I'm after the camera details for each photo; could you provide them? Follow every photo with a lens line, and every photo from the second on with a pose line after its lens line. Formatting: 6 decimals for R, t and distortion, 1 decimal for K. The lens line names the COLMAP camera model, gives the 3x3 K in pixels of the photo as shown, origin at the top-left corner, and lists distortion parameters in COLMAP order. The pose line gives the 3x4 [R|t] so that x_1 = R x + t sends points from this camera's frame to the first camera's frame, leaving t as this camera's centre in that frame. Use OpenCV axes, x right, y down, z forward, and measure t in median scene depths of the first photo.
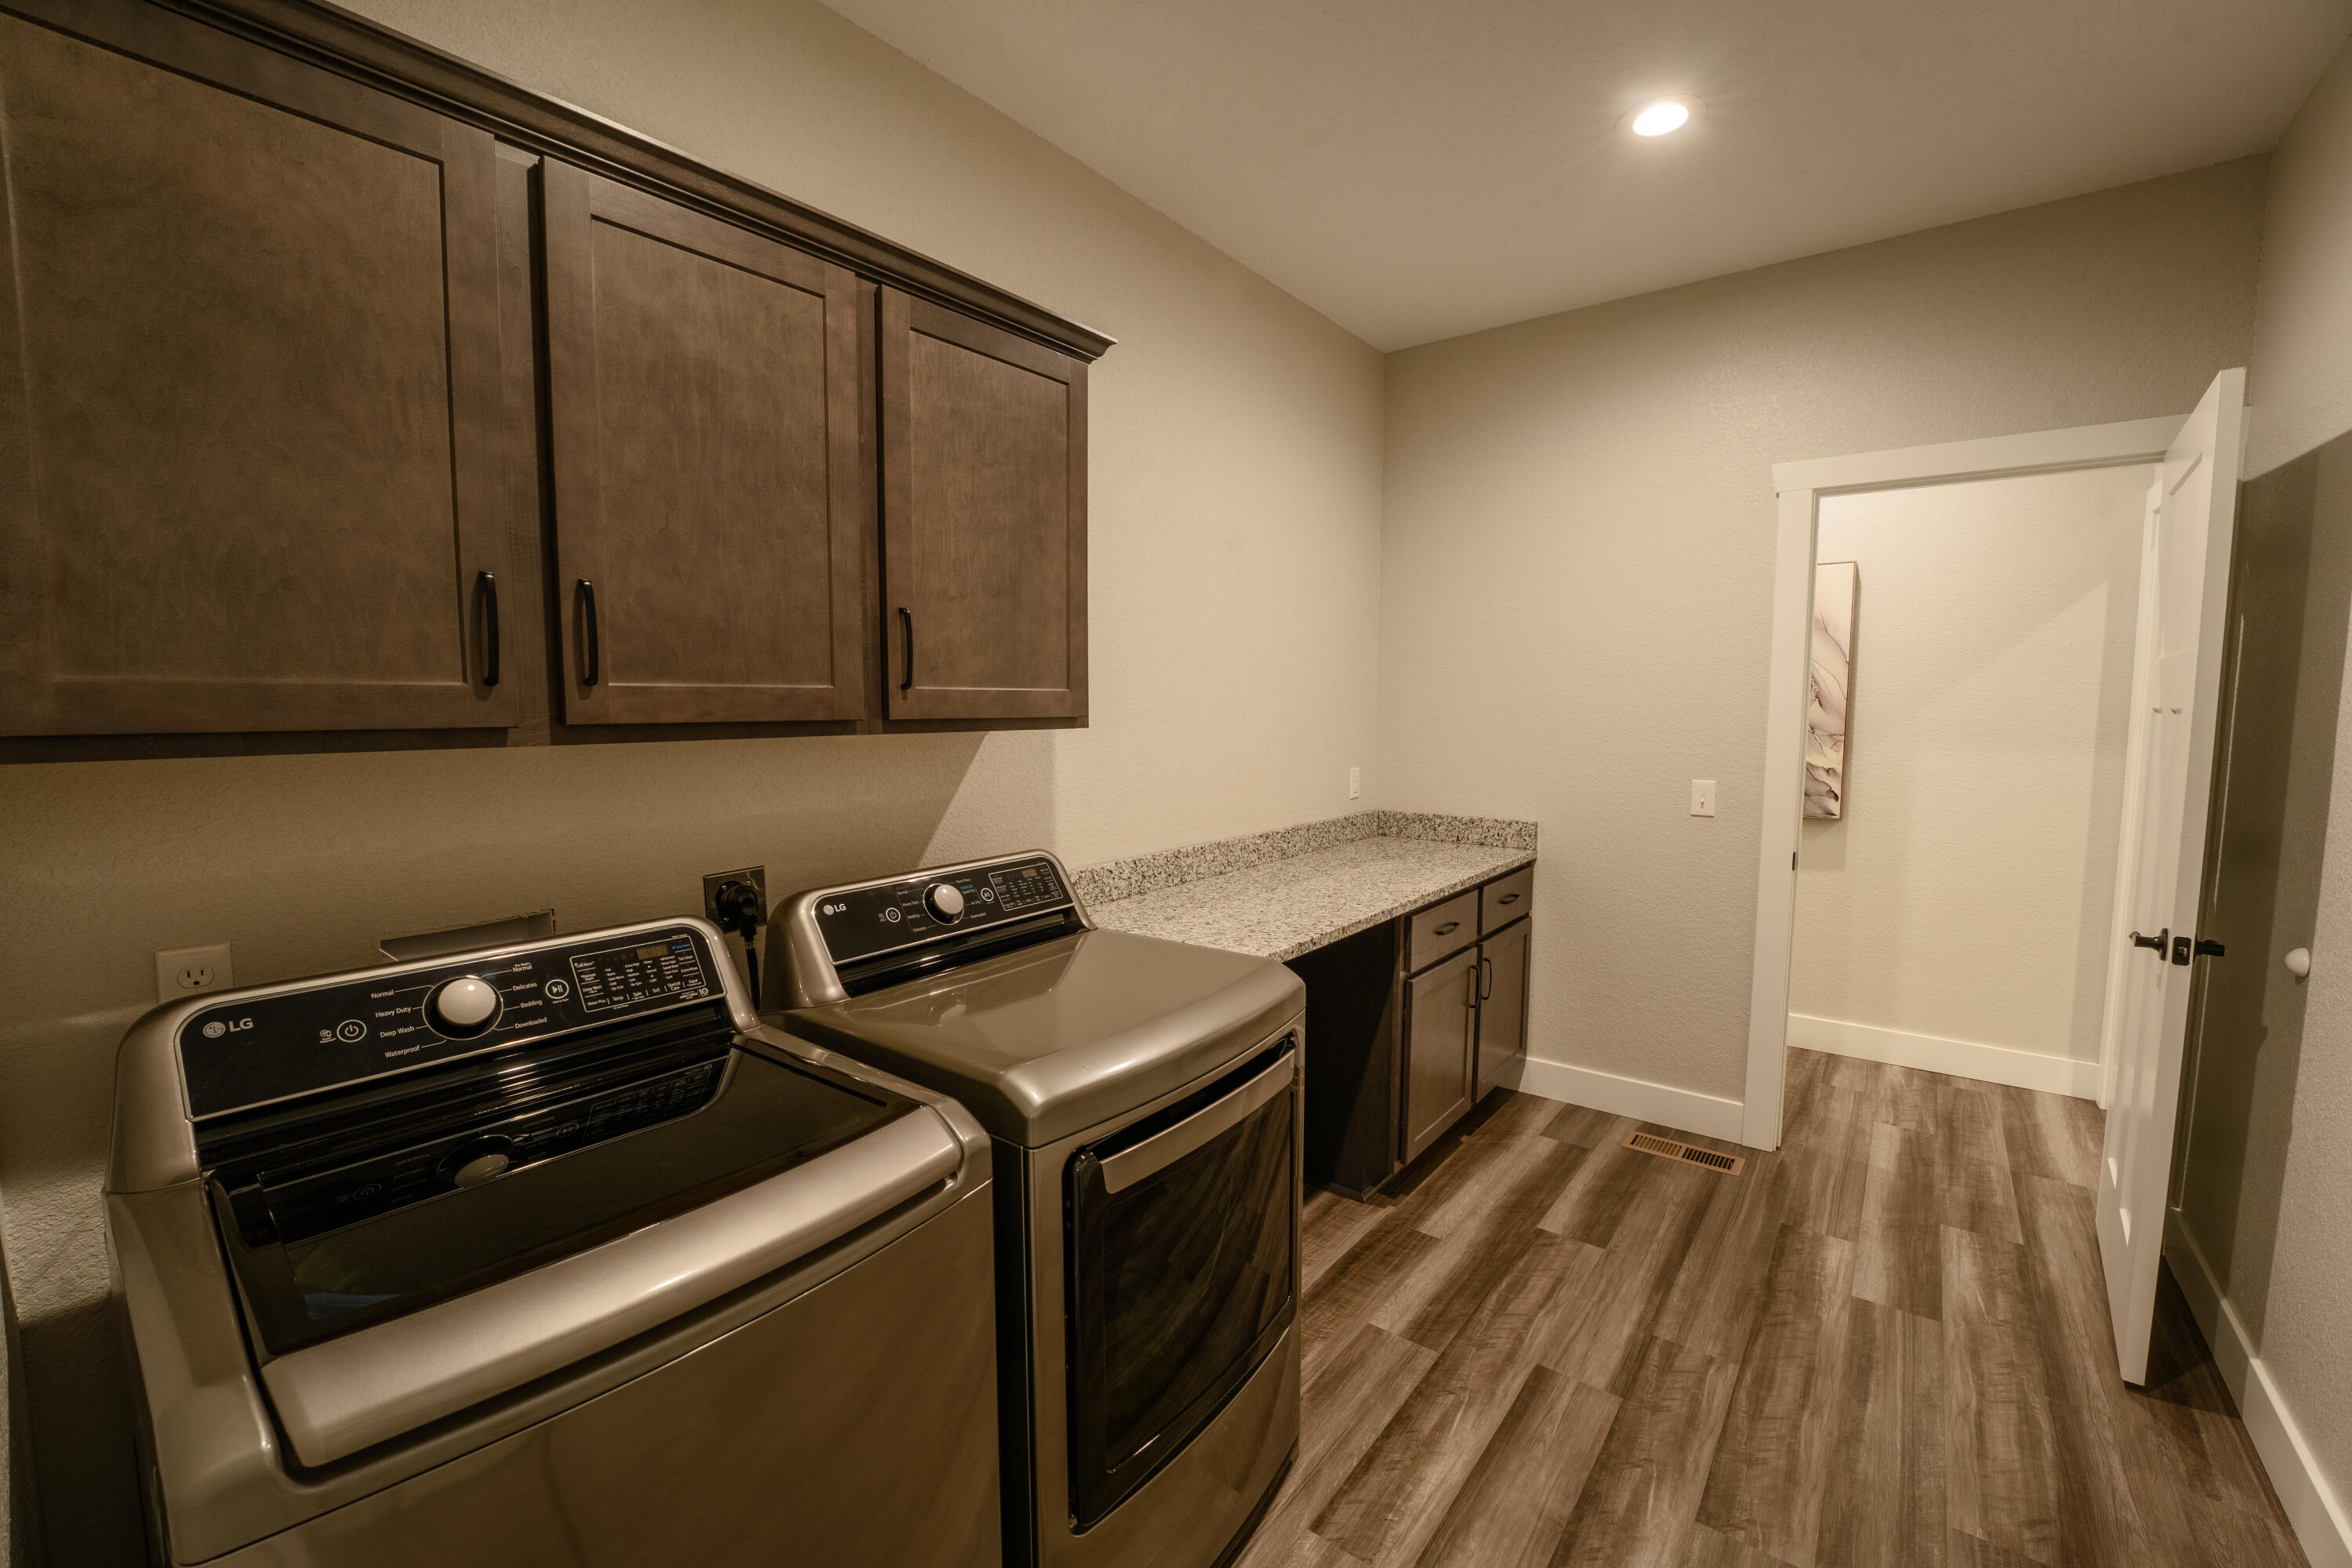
lens RADIAL K [[962.5, 0, 1179.7], [0, 962.5, 782.6], [0, 0, 1]] dist [-0.021005, 0.001635]
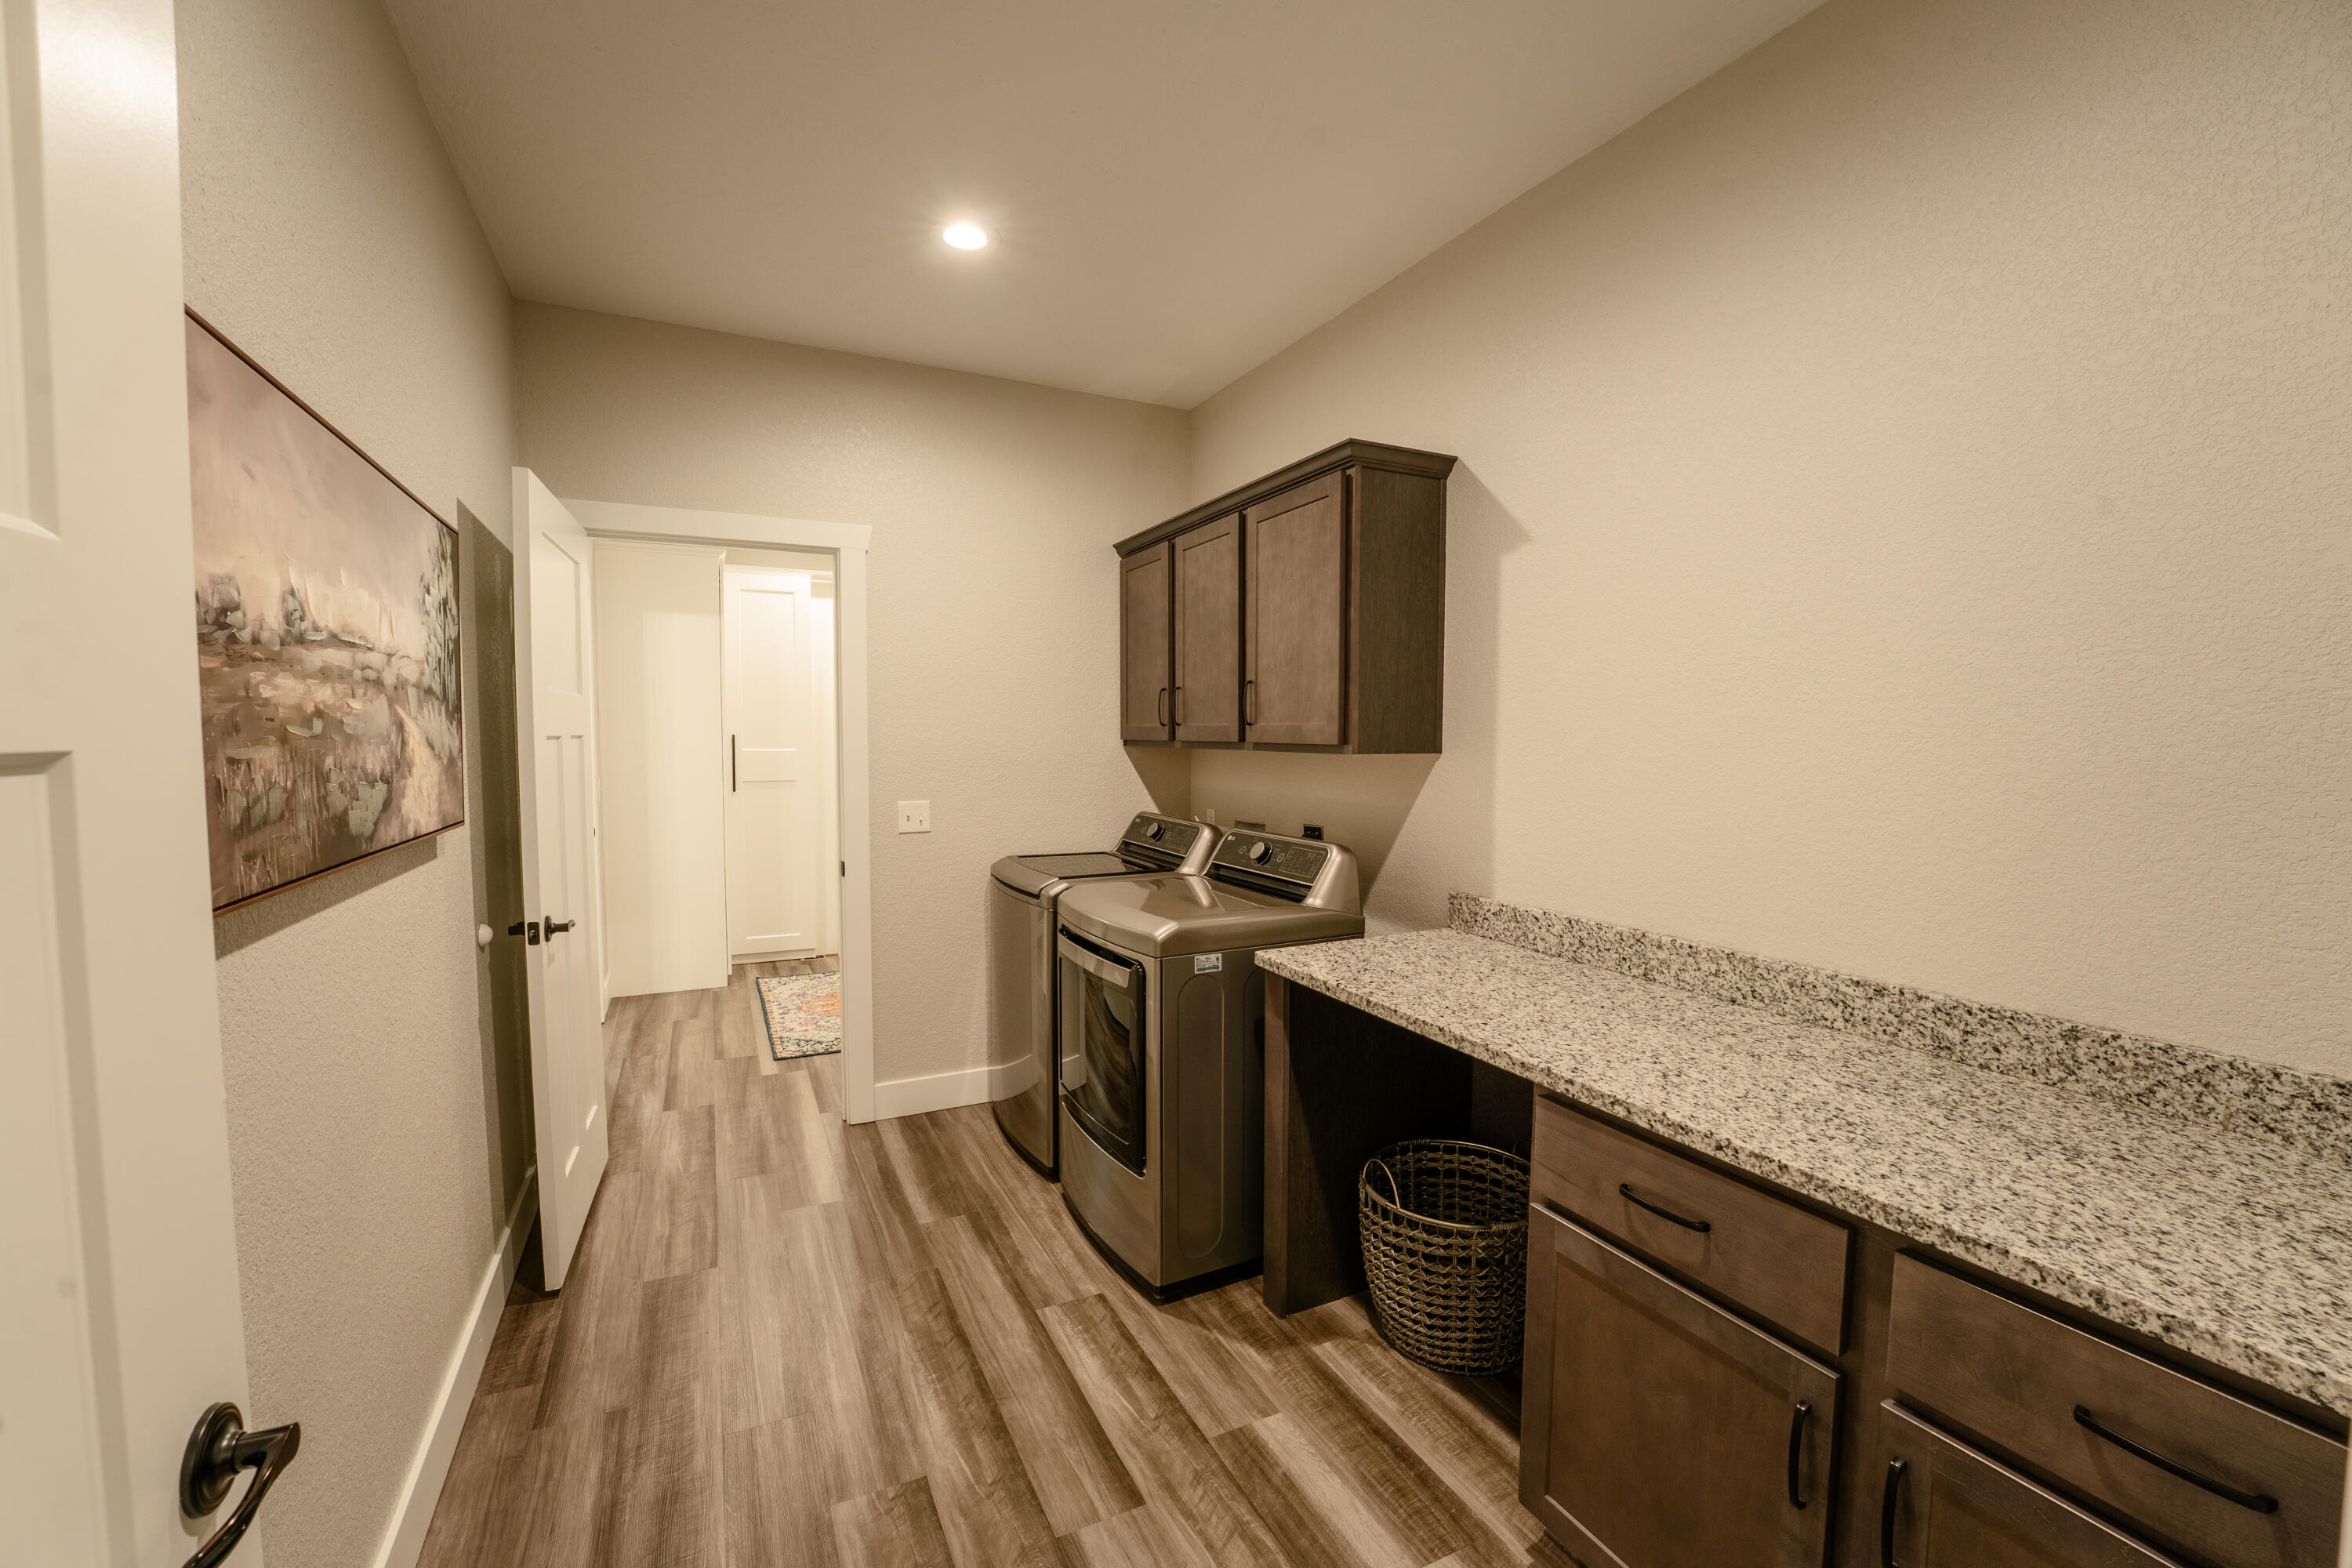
lens RADIAL K [[962.5, 0, 1179.1], [0, 962.5, 785.1], [0, 0, 1]] dist [-0.021005, 0.001635]
pose [[-0.434320, 0.047524, -0.899504, 1.064287], [-0.080365, 0.992580, 0.091246, -0.107337], [0.897166, 0.111919, -0.427278, 1.275918]]
